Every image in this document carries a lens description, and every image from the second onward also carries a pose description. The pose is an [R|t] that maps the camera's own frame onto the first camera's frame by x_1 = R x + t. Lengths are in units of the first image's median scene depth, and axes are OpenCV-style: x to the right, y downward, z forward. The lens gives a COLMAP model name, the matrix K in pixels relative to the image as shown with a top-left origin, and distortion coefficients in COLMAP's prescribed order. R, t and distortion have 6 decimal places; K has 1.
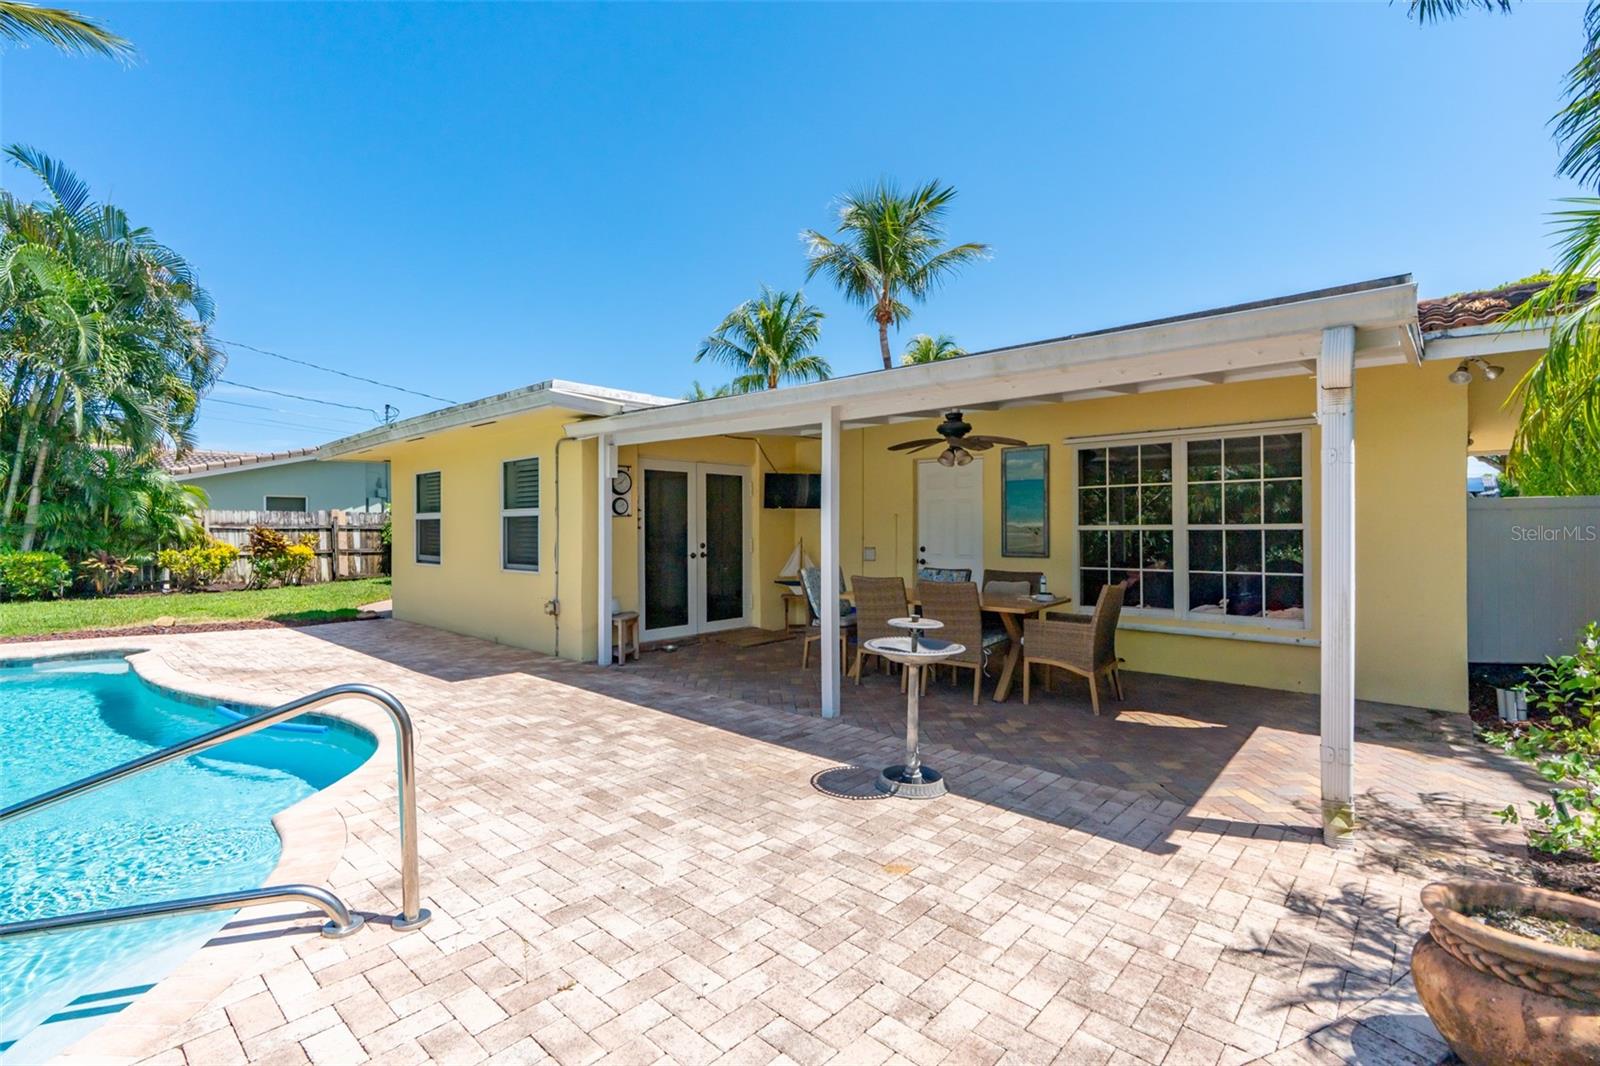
lens RADIAL K [[721.5, 0, 795.9], [0, 721.5, 532.3], [0, 0, 1]] dist [-0.003344, 0.000556]
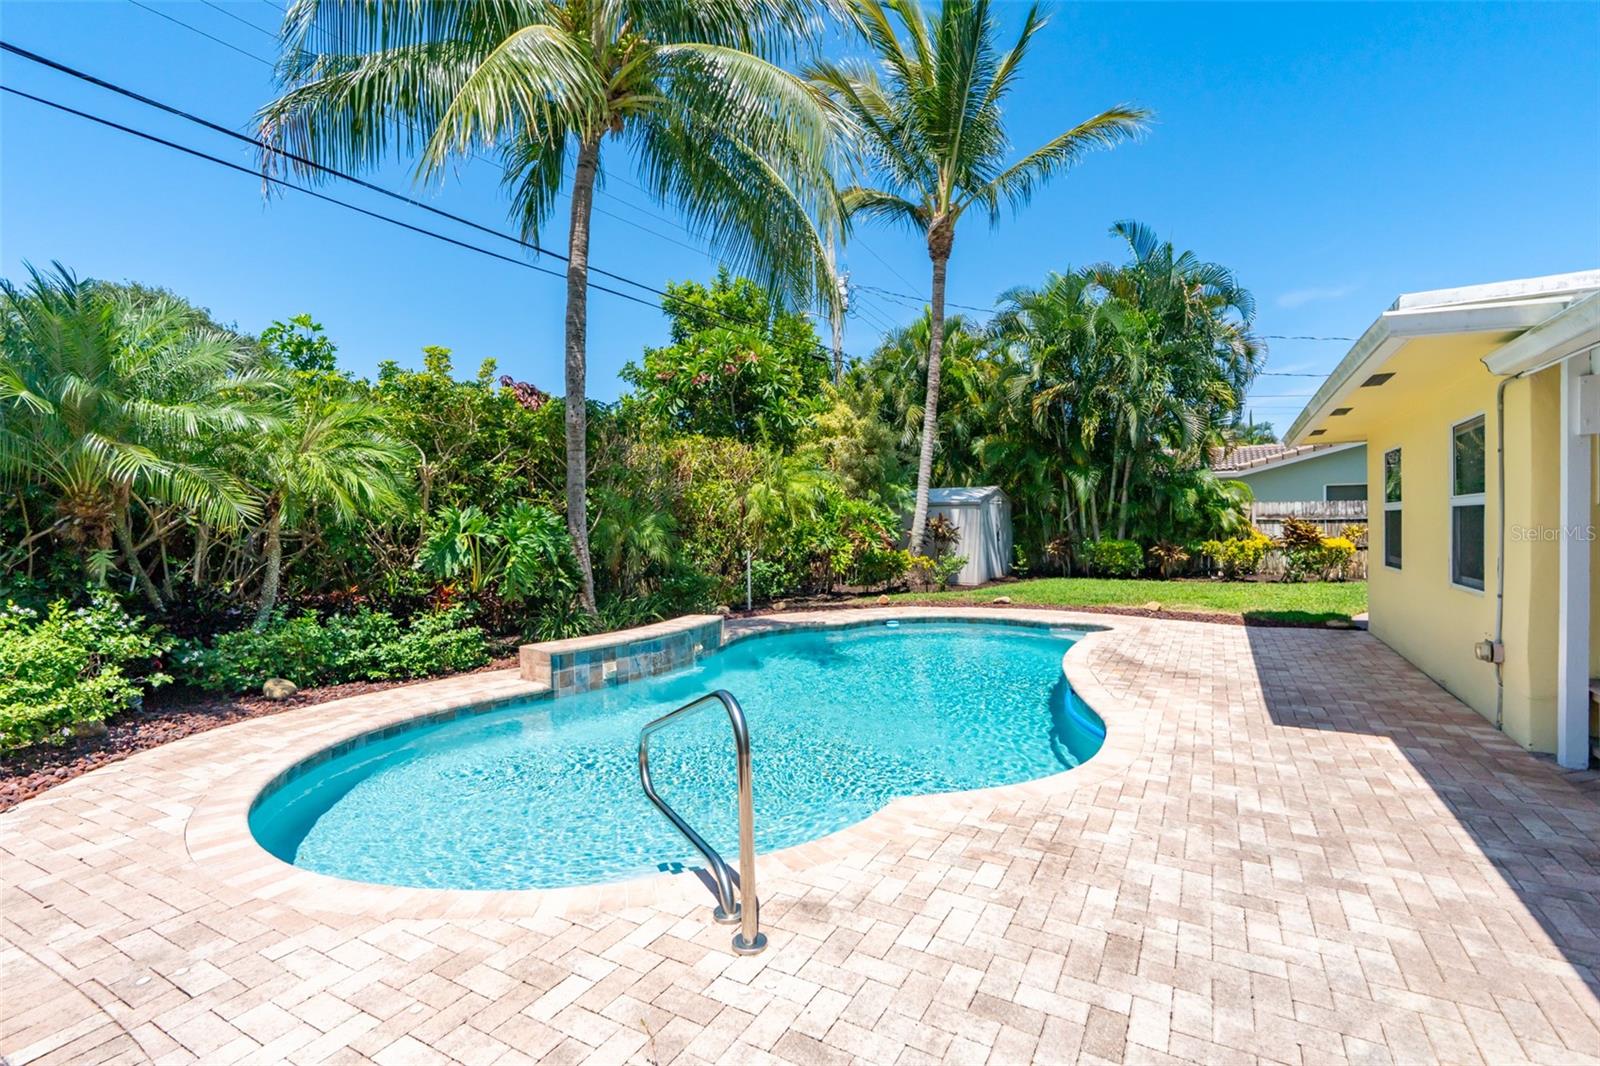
lens RADIAL K [[733.7, 0, 810.8], [0, 733.7, 534.1], [0, 0, 1]] dist [-0.000485, 0.000919]
pose [[0.232850, 0.011483, -0.972445, 0.083258], [0.008325, 0.999870, 0.013800, -0.006517], [0.972477, -0.011309, 0.232724, 0.155411]]
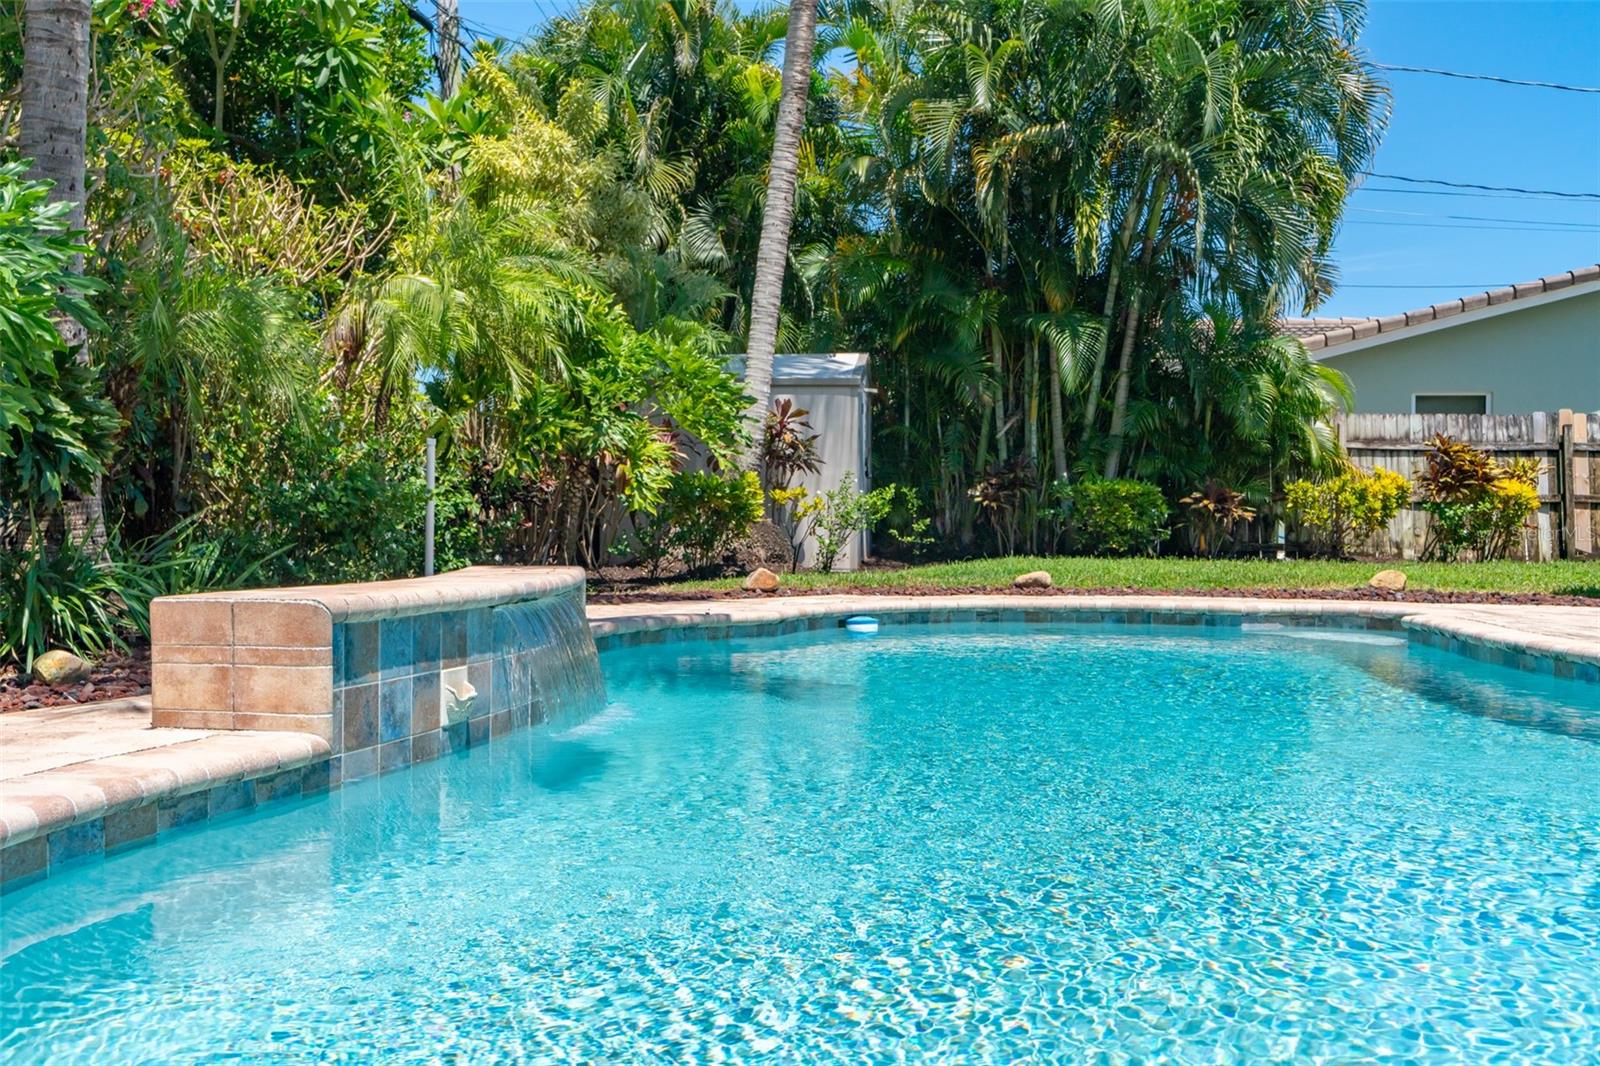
lens RADIAL K [[1566.4, 0, 800.0], [0, 1566.4, 533.0], [0, 0, 1]] dist [0.034501, -0.013076]
pose [[0.602625, 0.013945, -0.797902, -0.174627], [-0.012275, 0.999891, 0.008205, 0.063390], [0.797930, 0.004850, 0.602731, -0.005197]]
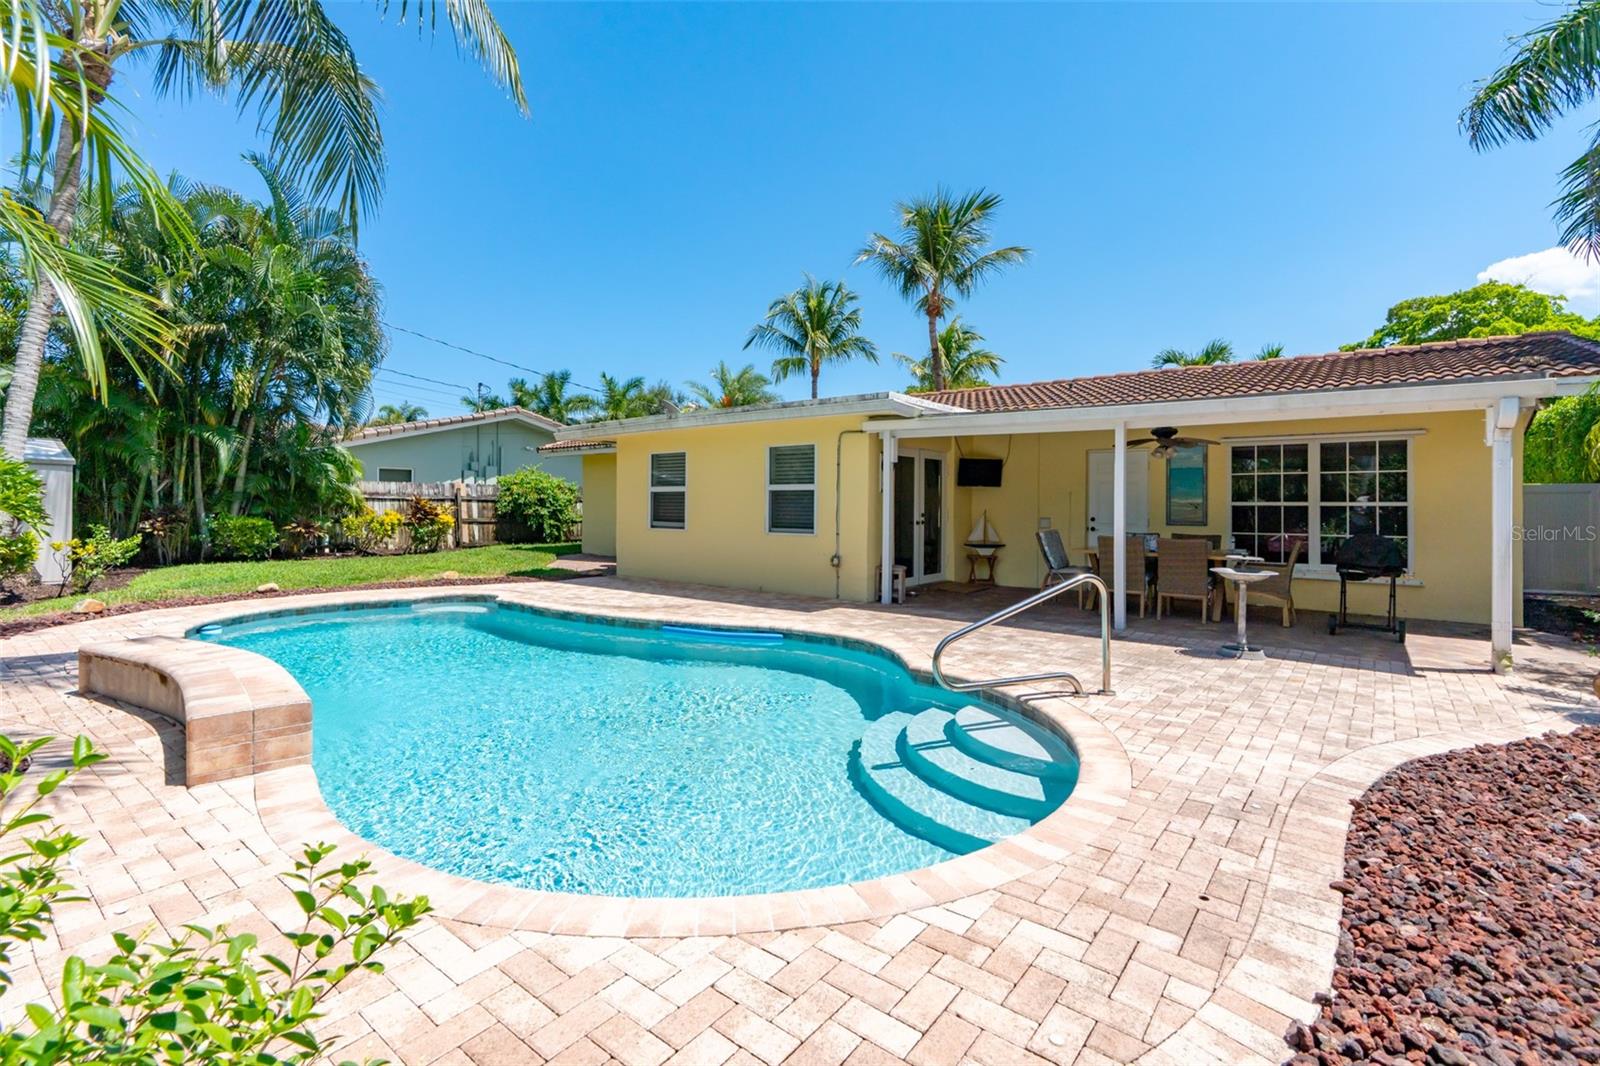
lens RADIAL K [[737.6, 0, 792.7], [0, 737.6, 506.5], [0, 0, 1]] dist [-0.006308, 0.000777]
pose [[0.998083, 0.009439, 0.061172, -0.284485], [-0.009299, 0.999953, -0.002561, 0.005660], [-0.061194, 0.001987, 0.998124, -0.185317]]
